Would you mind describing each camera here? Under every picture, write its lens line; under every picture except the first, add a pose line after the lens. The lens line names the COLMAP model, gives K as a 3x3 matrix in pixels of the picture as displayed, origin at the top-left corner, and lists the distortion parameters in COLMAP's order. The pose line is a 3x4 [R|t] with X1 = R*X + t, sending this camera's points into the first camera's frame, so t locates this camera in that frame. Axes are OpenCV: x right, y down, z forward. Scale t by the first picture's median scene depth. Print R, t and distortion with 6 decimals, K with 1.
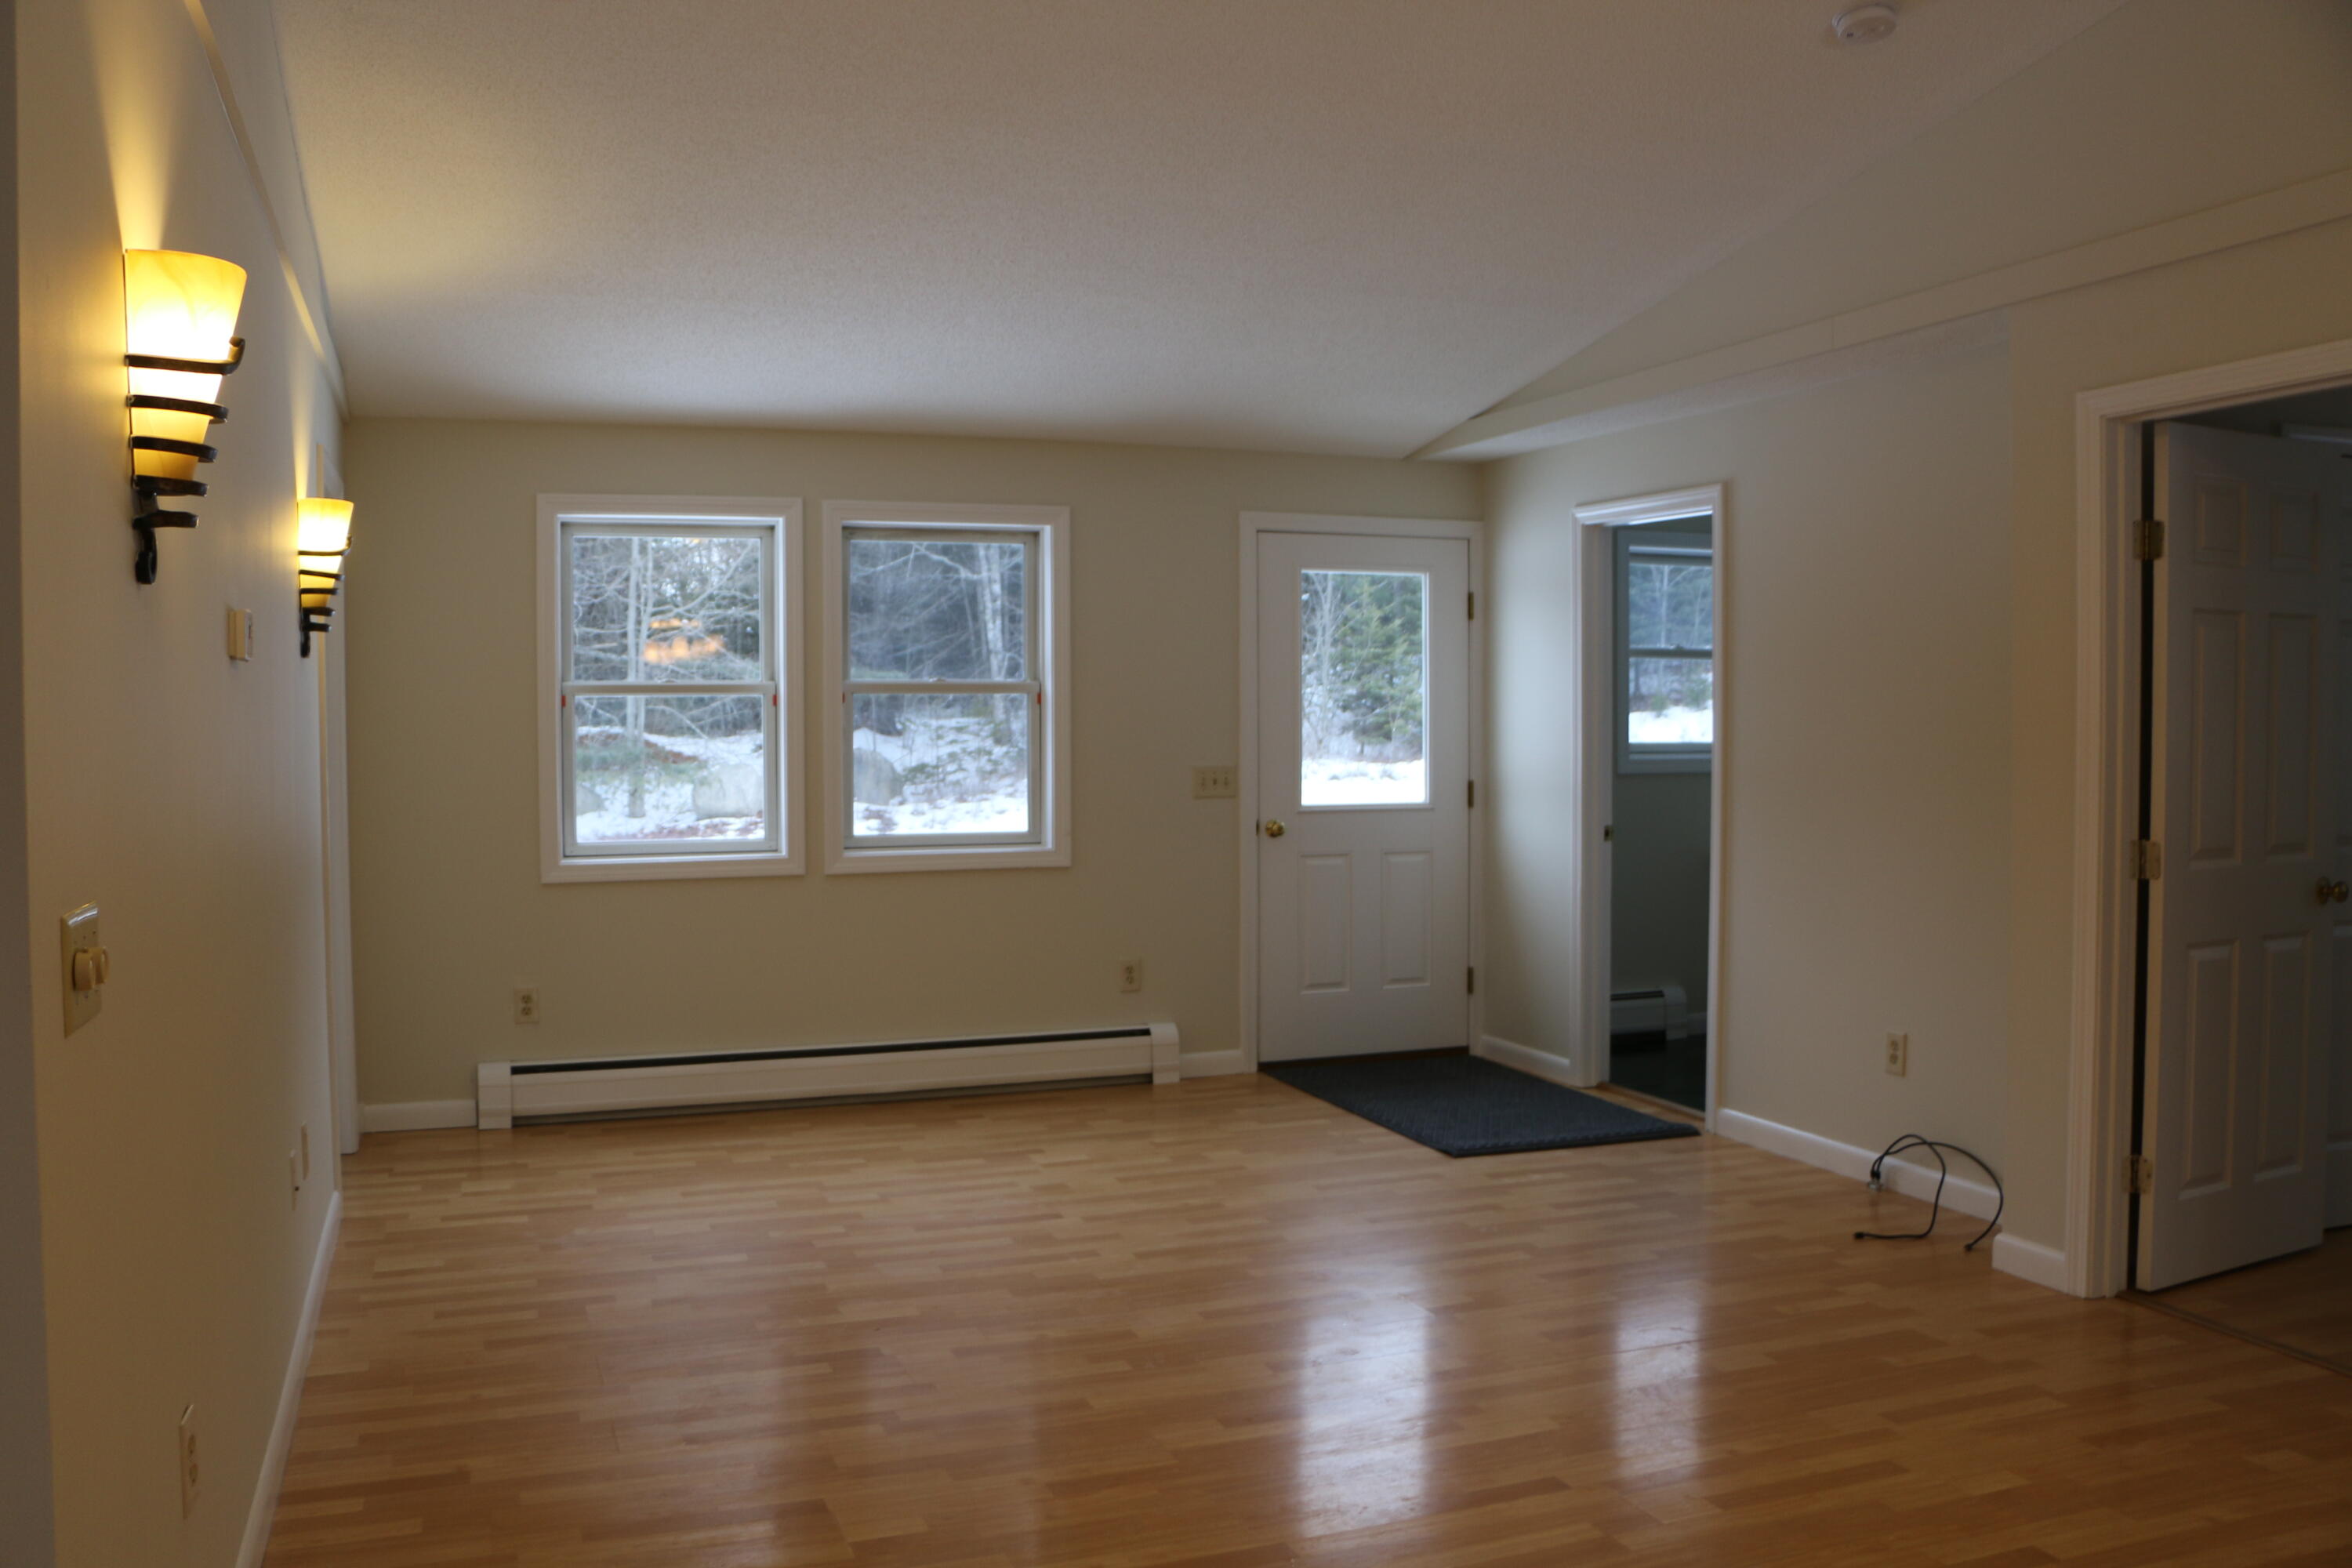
lens RADIAL K [[1912.7, 0, 1176.0], [0, 1912.7, 784.0], [0, 0, 1]] dist [-0.186927, 0.148246]
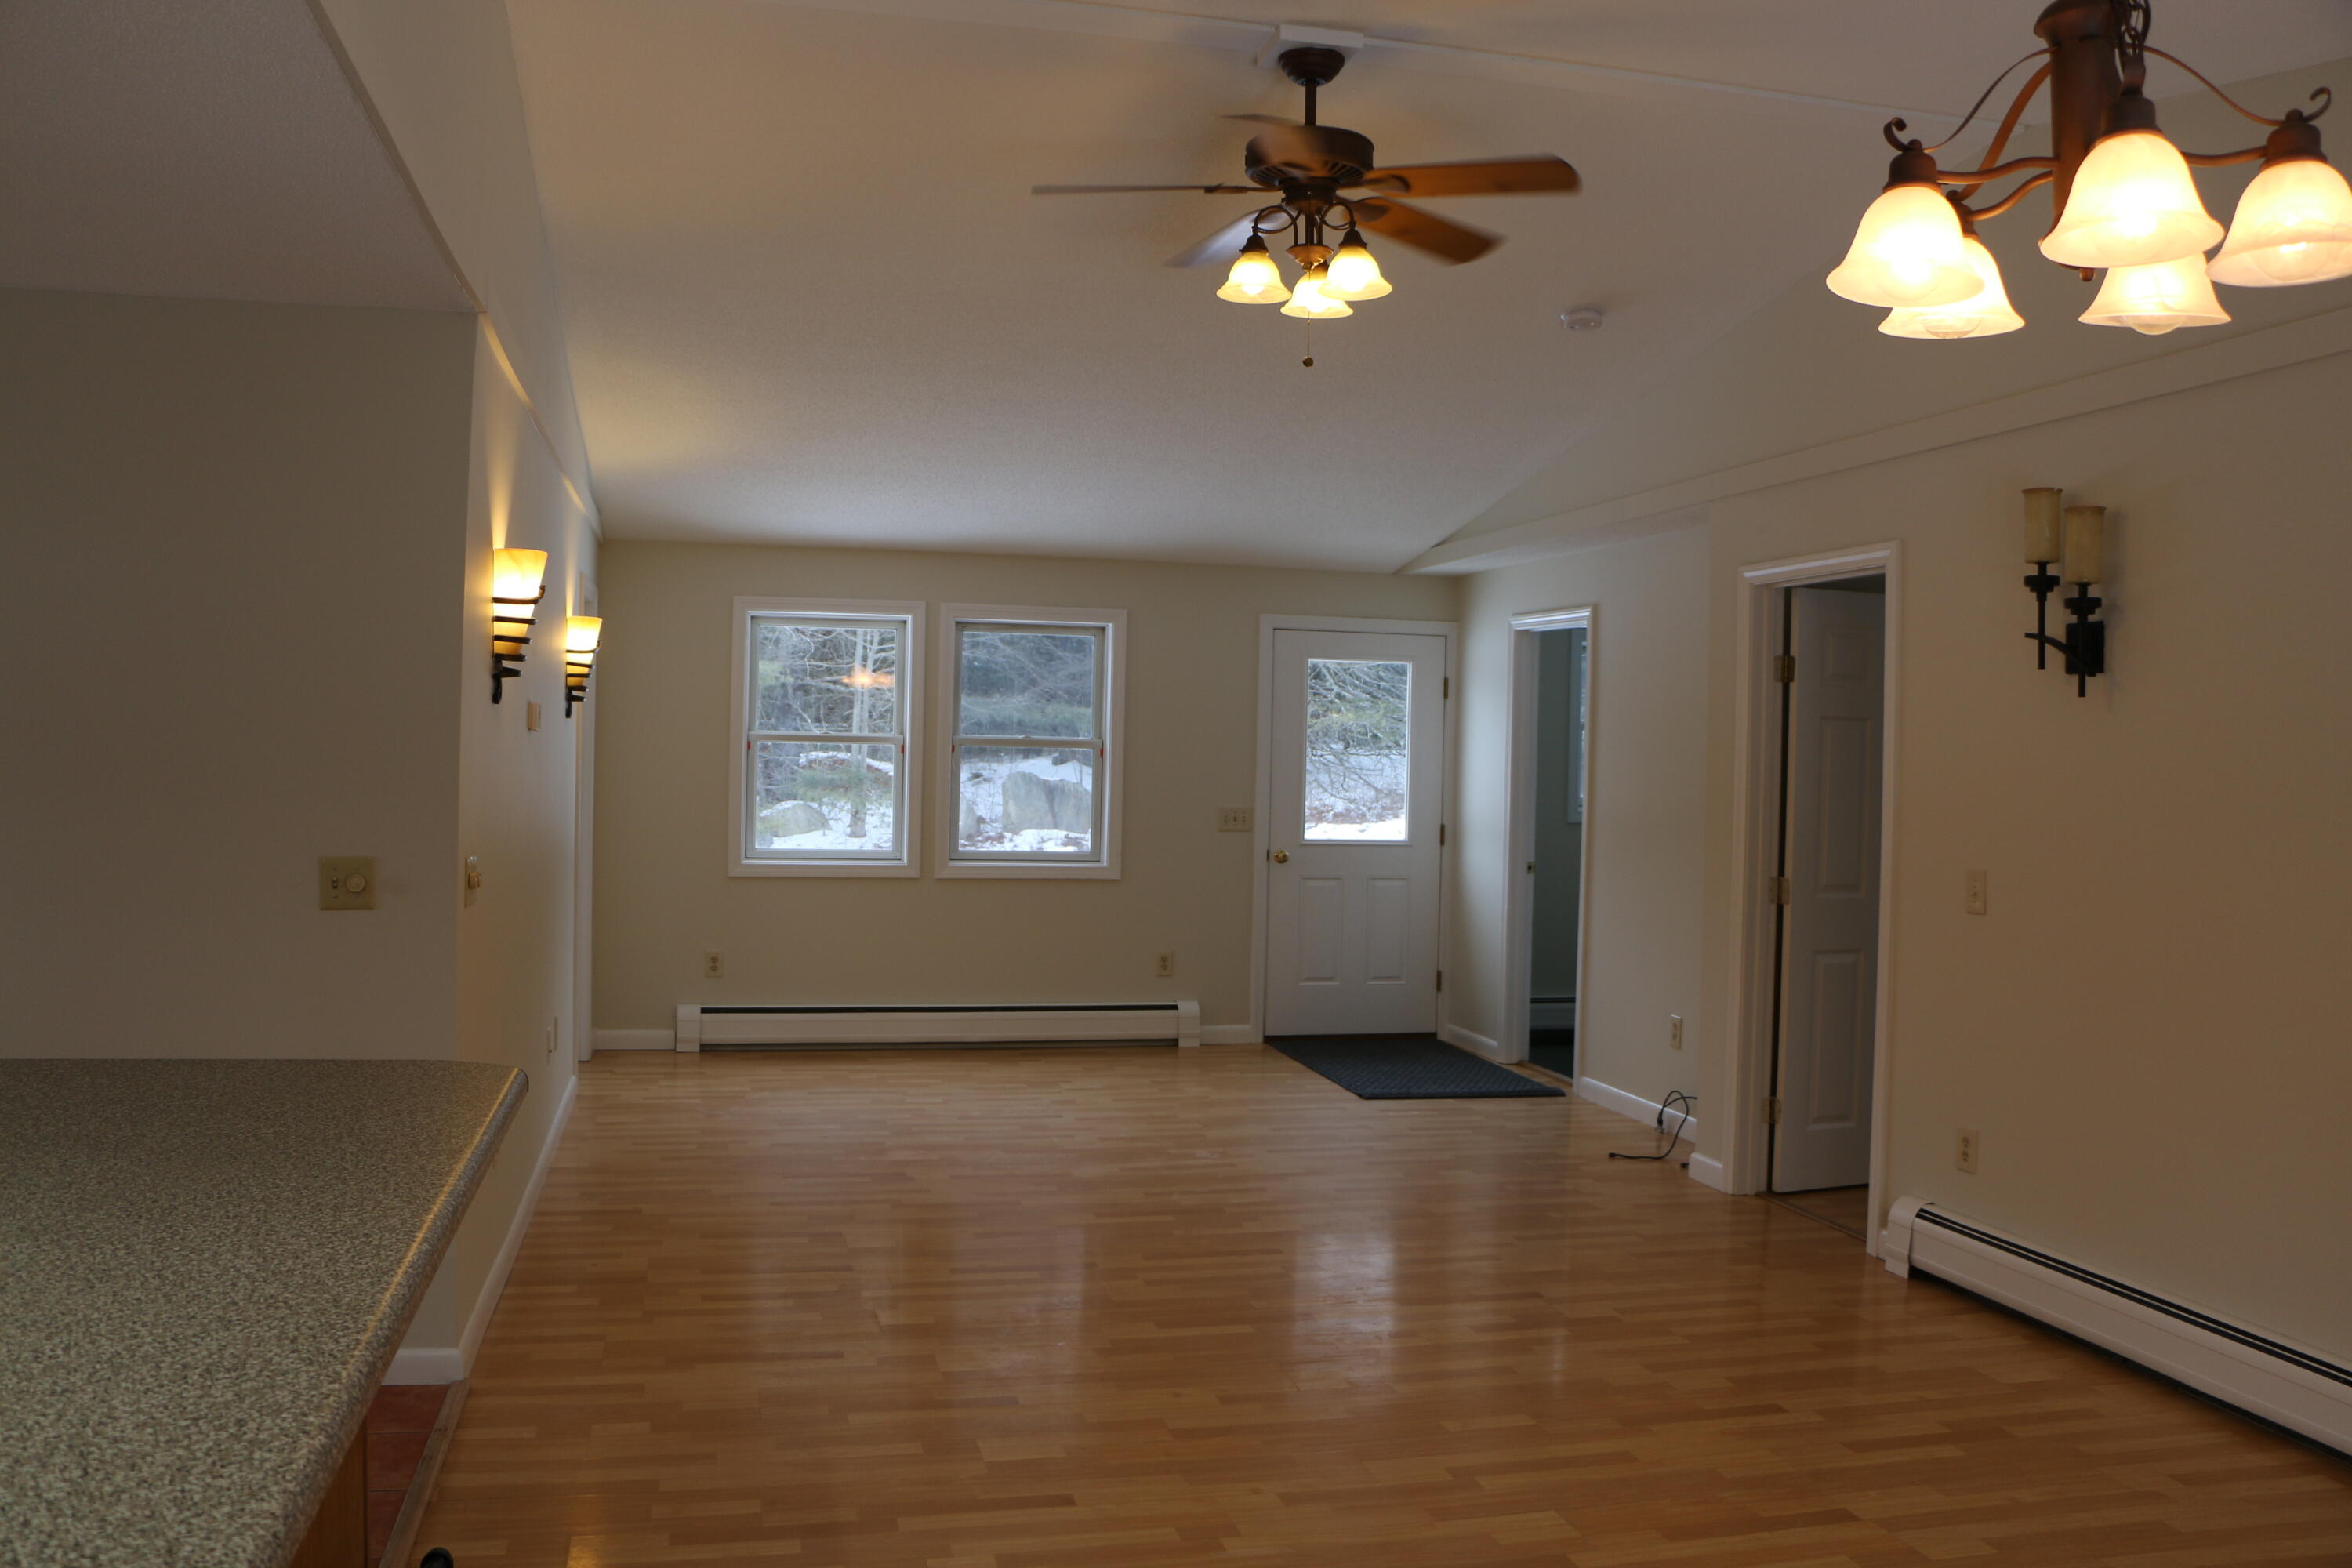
lens RADIAL K [[1841.4, 0, 1179.8], [0, 1841.4, 756.3], [0, 0, 1]] dist [-0.208118, 0.123234]
pose [[0.993449, 0.027533, -0.110909, 0.140817], [-0.031317, 0.998980, -0.032525, -0.002376], [0.109900, 0.035786, 0.993298, -0.301988]]
